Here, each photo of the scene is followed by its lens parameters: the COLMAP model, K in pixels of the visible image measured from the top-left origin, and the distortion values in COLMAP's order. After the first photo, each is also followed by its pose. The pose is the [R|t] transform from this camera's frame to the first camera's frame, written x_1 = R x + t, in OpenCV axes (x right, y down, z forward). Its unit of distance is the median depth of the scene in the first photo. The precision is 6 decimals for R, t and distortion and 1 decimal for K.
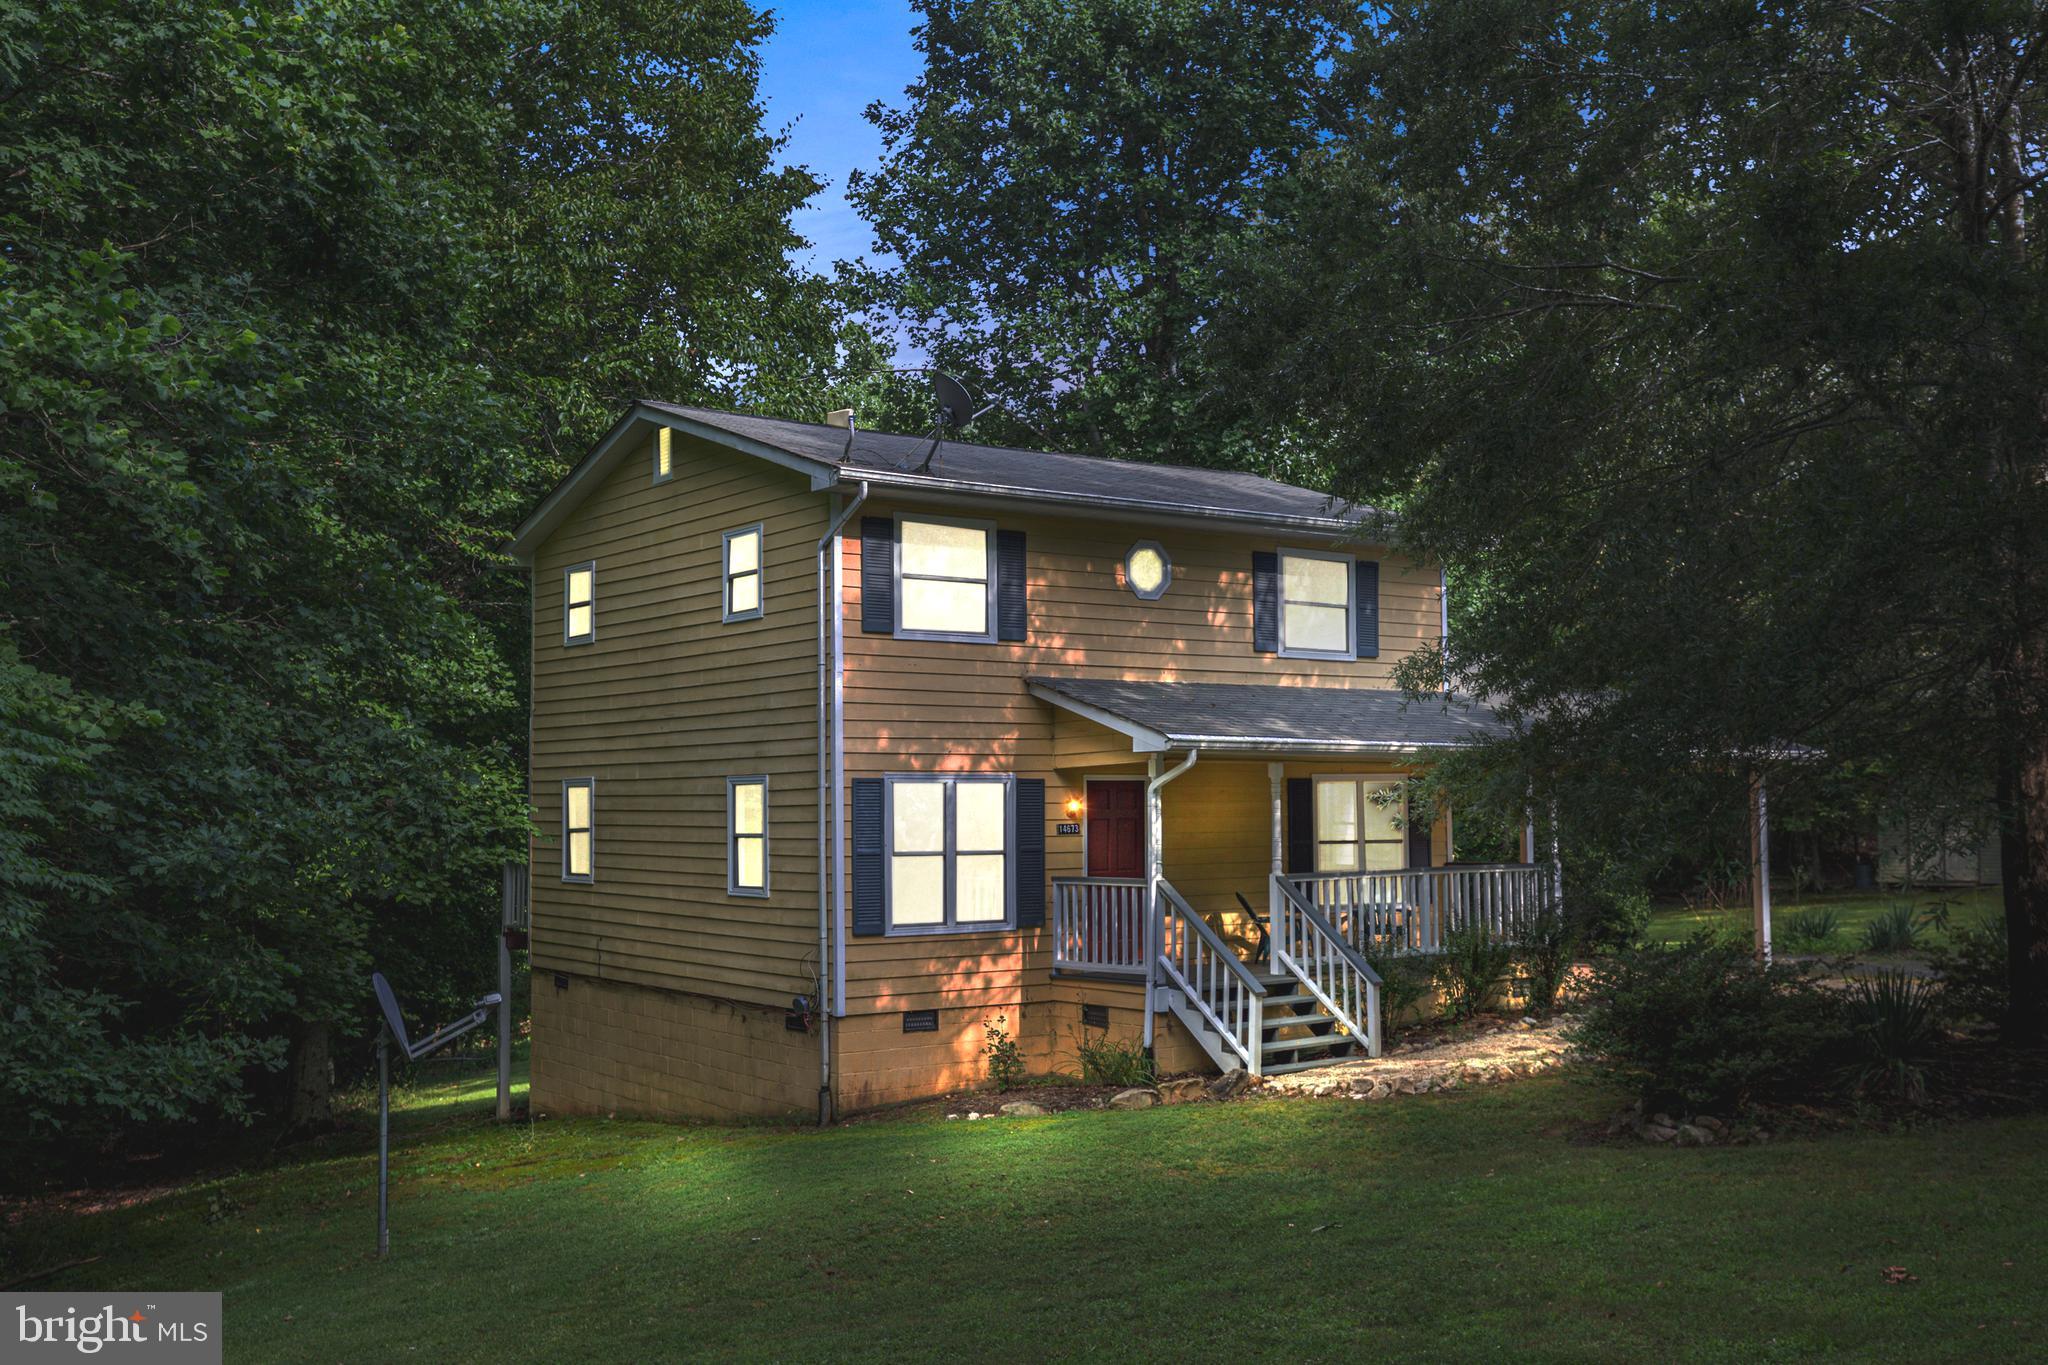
lens RADIAL K [[2043.7, 0, 1028.2], [0, 2043.7, 717.7], [0, 0, 1]] dist [0.057856, -0.002493]
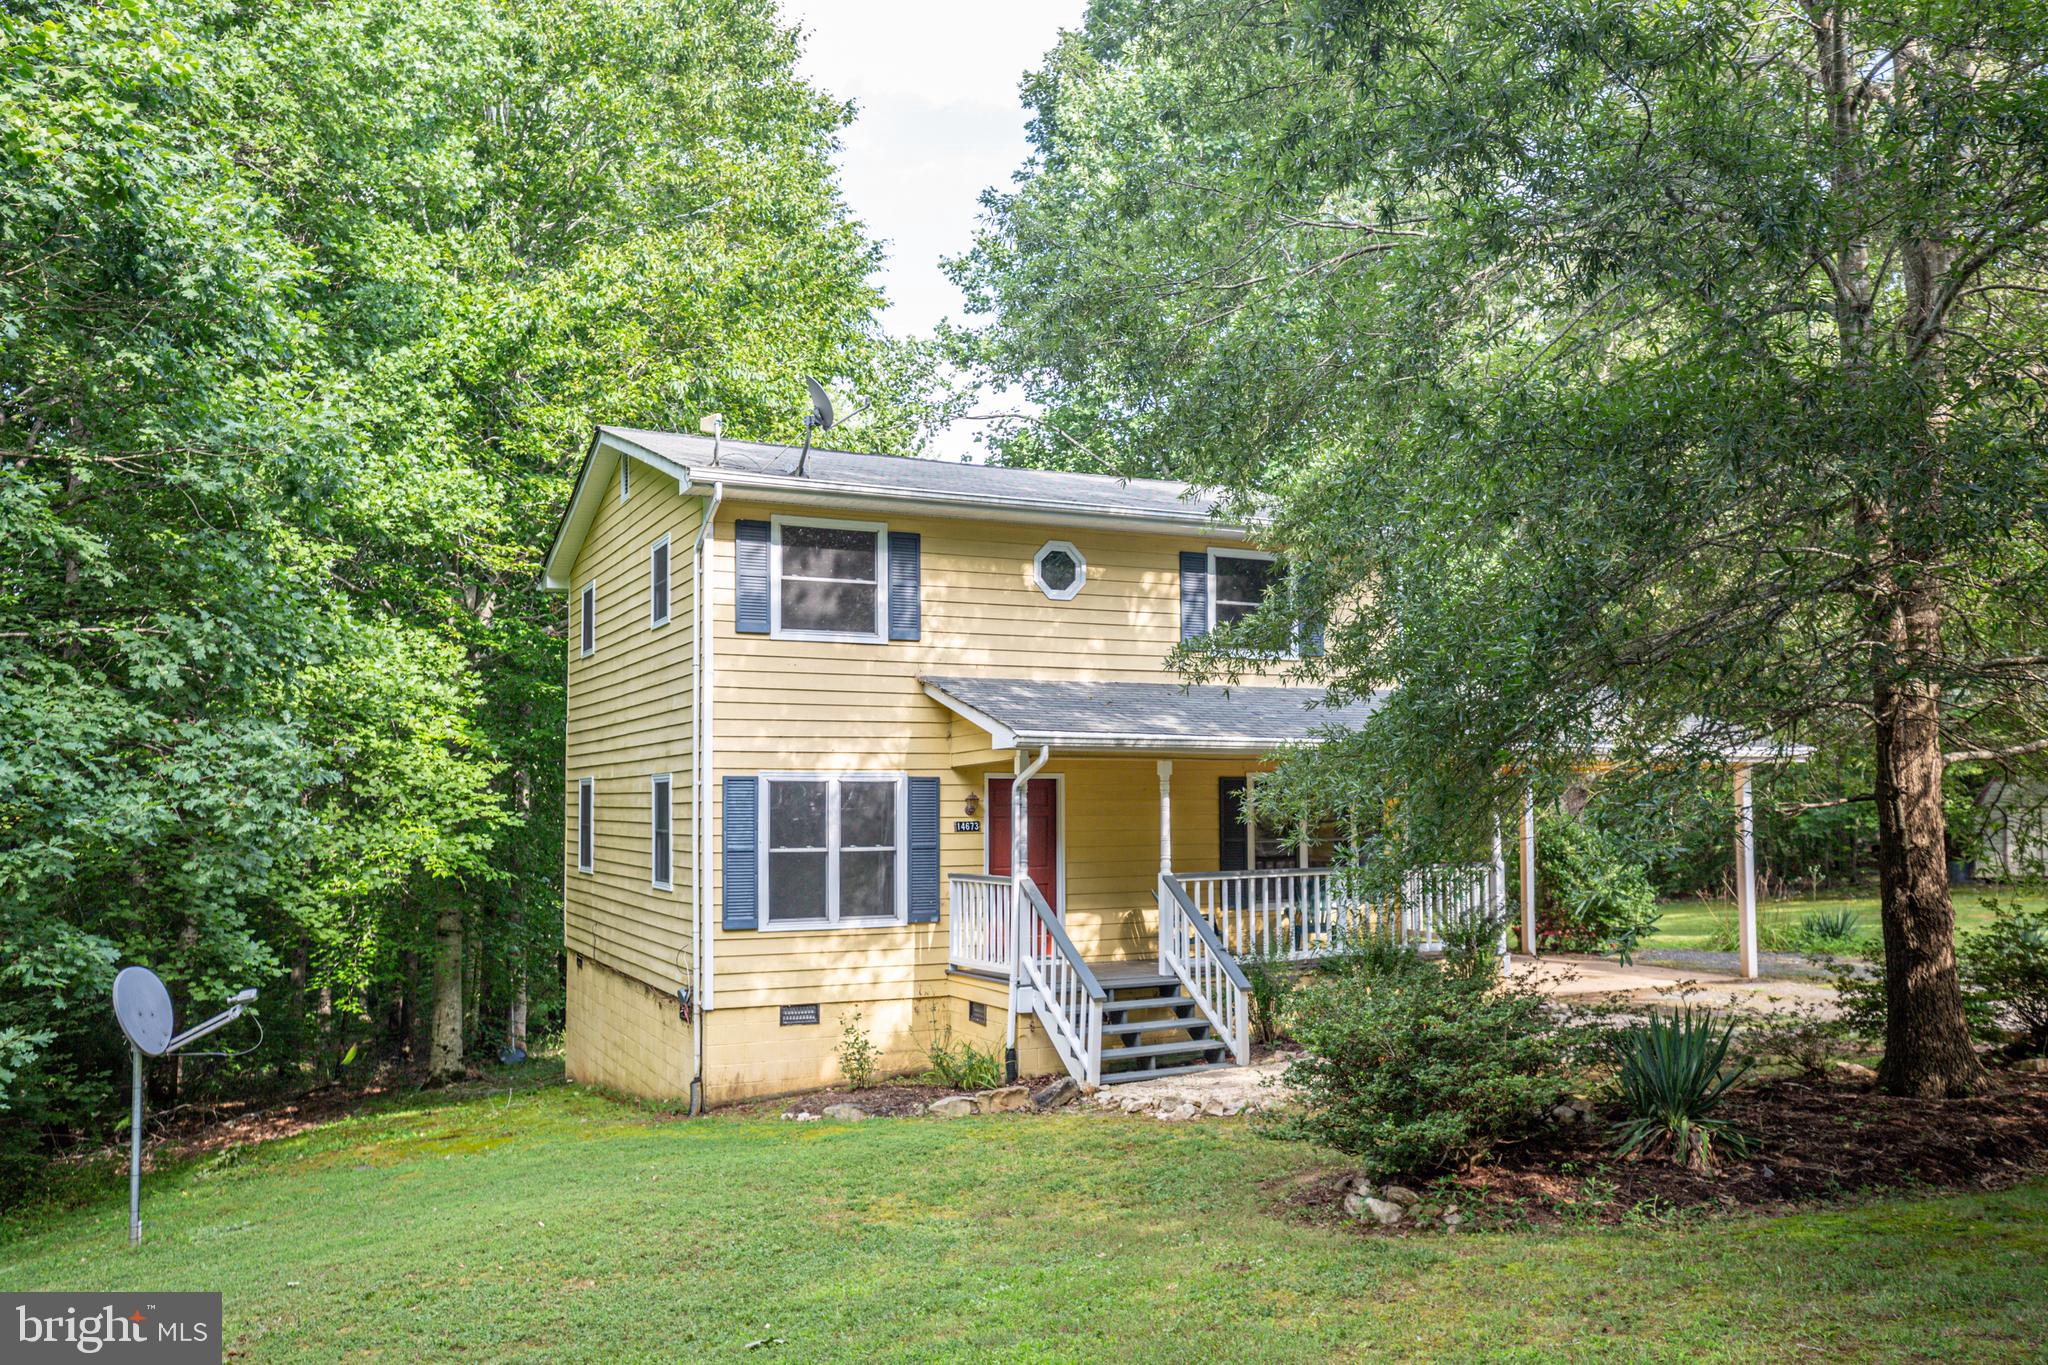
lens RADIAL K [[1600.7, 0, 1017.3], [0, 1600.7, 738.4], [0, 0, 1]] dist [0.021647, -0.000852]
pose [[0.982534, -0.005952, -0.185990, 0.191493], [0.006463, 0.999977, 0.002141, 0.009220], [0.185973, -0.003305, 0.982549, 0.224403]]
